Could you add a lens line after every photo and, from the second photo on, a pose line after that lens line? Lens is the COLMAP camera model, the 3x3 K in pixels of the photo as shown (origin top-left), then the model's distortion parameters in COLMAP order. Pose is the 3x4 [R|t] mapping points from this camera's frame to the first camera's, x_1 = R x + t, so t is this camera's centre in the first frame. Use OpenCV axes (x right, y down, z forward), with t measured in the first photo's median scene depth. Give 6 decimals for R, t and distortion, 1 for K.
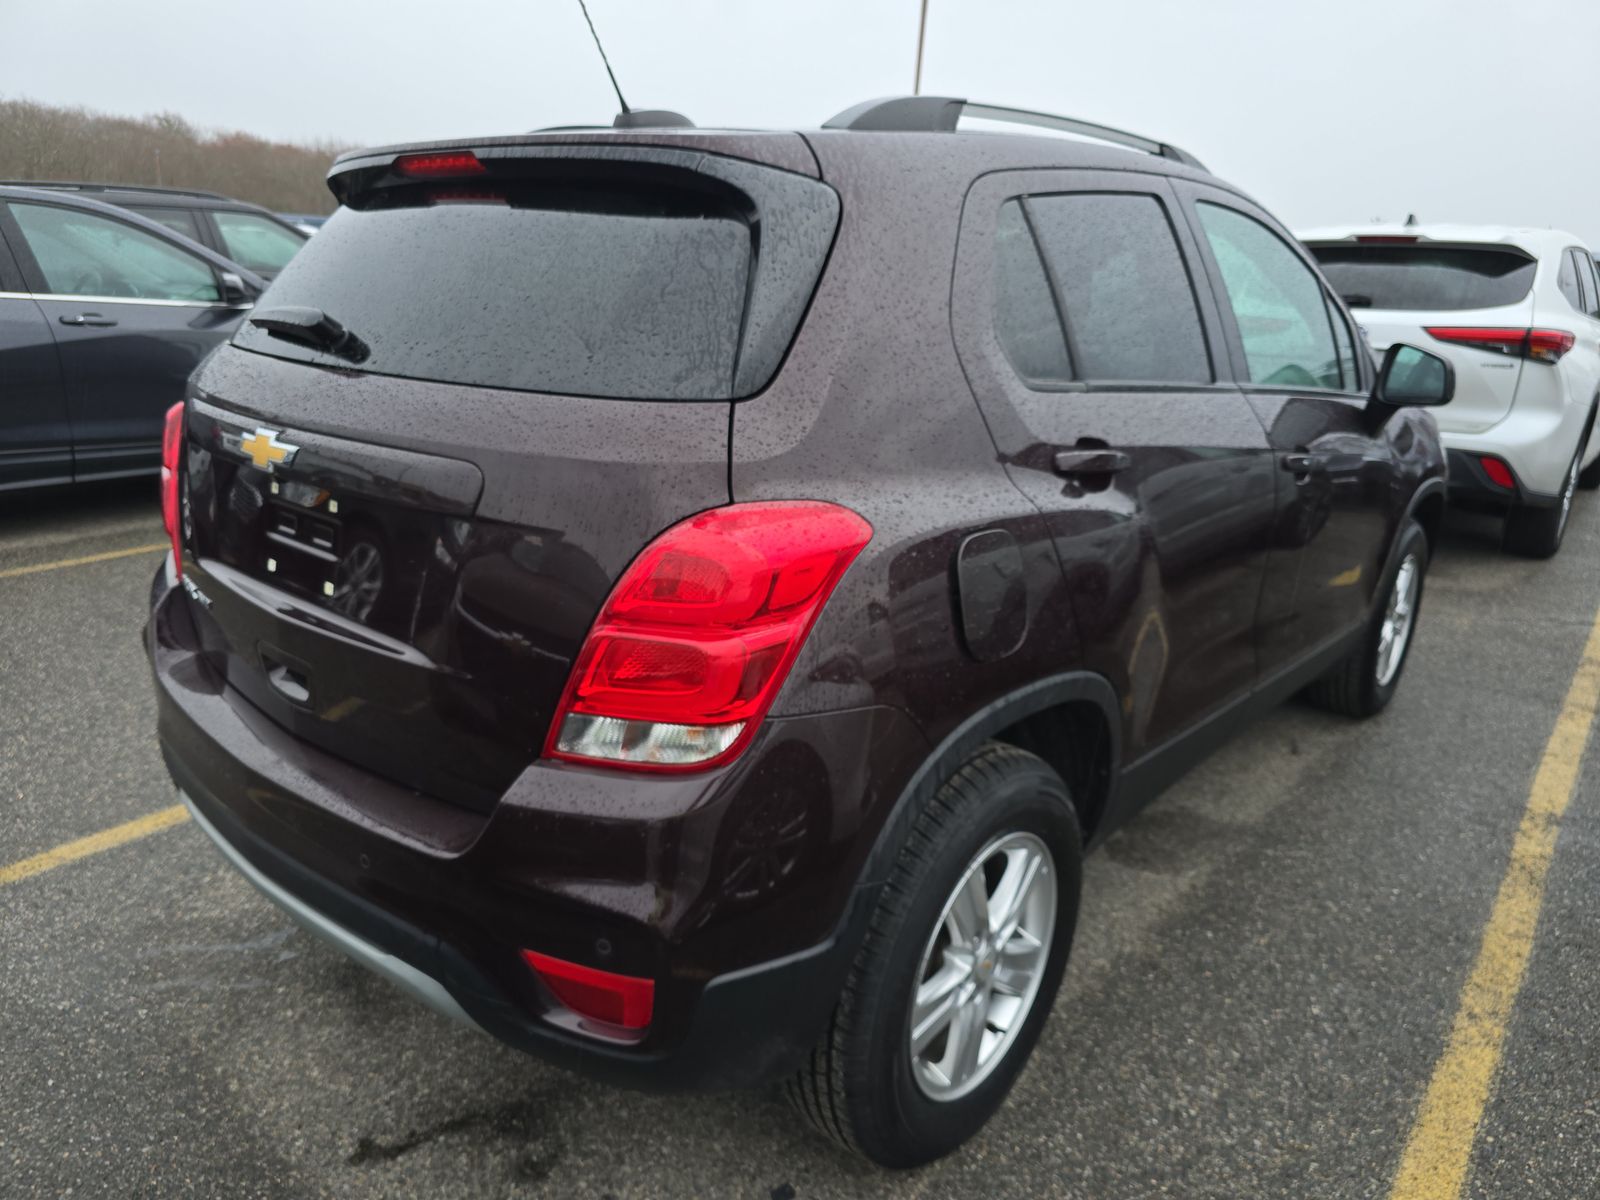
lens RADIAL K [[1088.2, 0, 800.0], [0, 1088.2, 600.0], [0, 0, 1]] dist [0.072574, 0.000253]
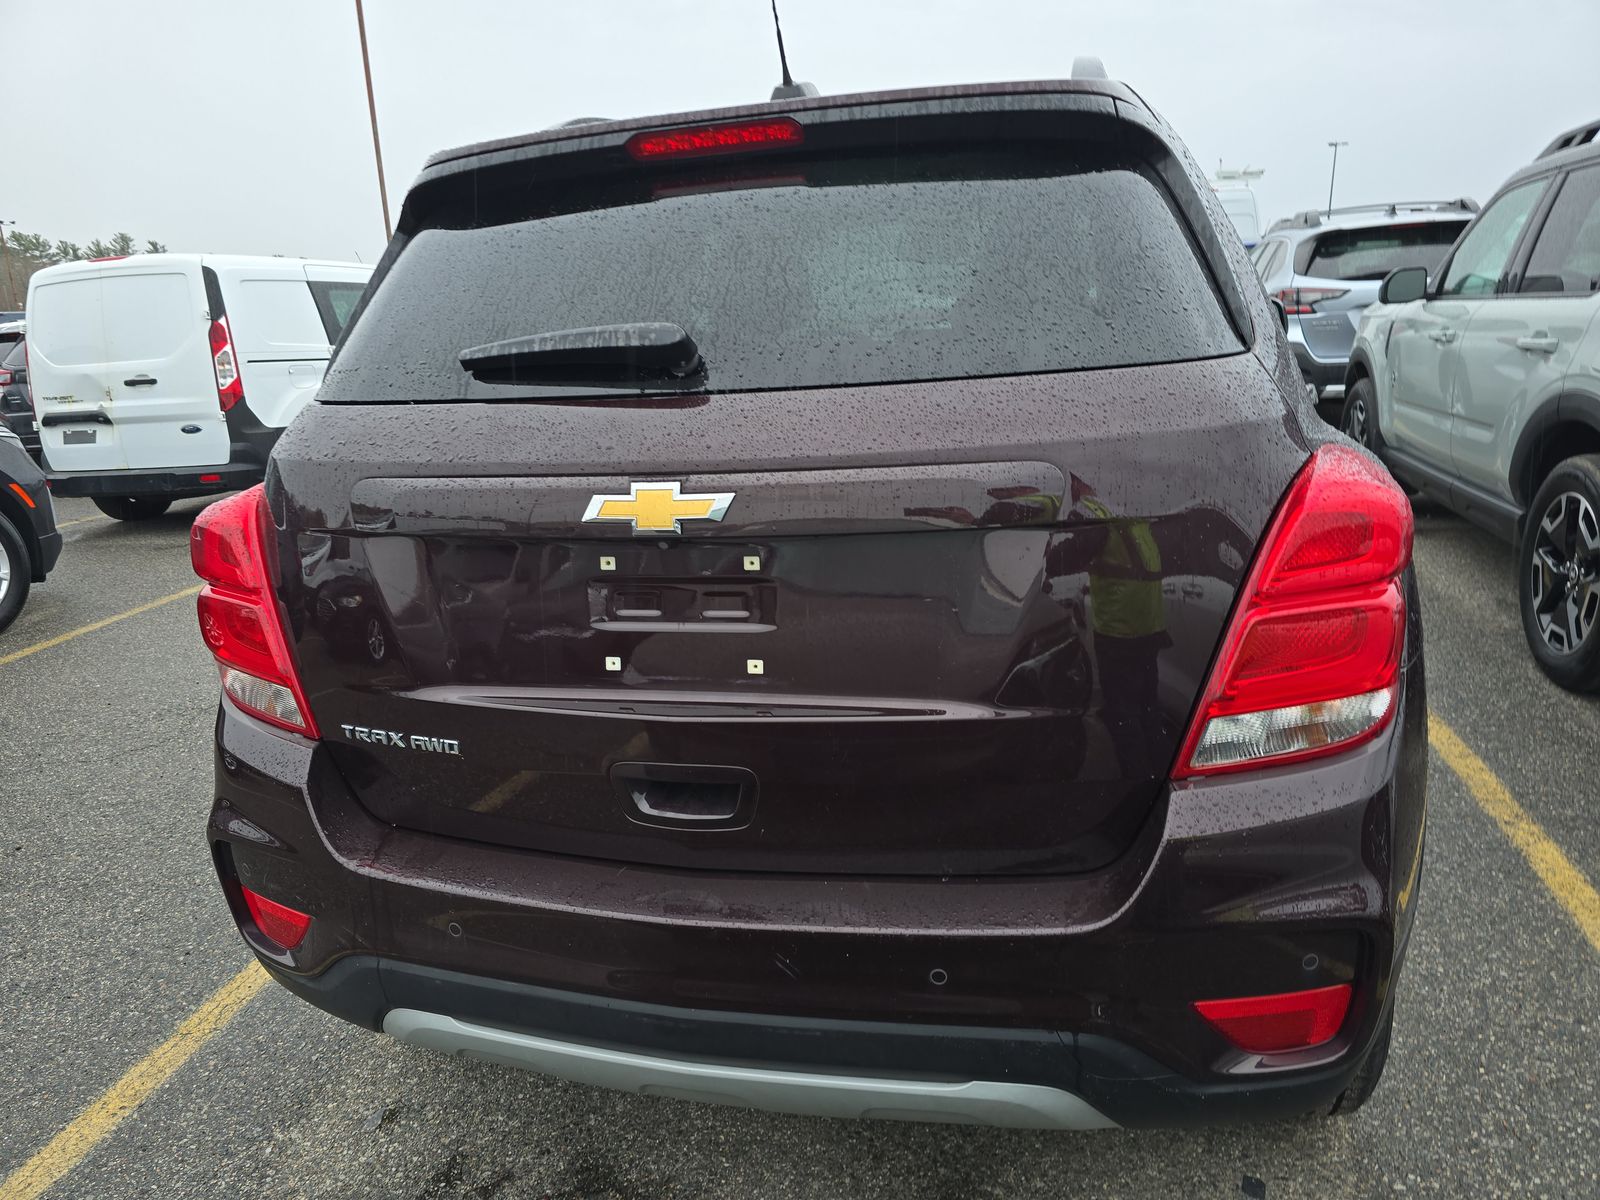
lens RADIAL K [[1088.2, 0, 800.0], [0, 1088.2, 600.0], [0, 0, 1]] dist [0.072574, 0.000253]
pose [[0.885812, -0.204628, 0.416491, -0.700444], [0.215588, 0.976256, 0.021127, -0.065753], [-0.410925, 0.071076, 0.908894, 0.265072]]
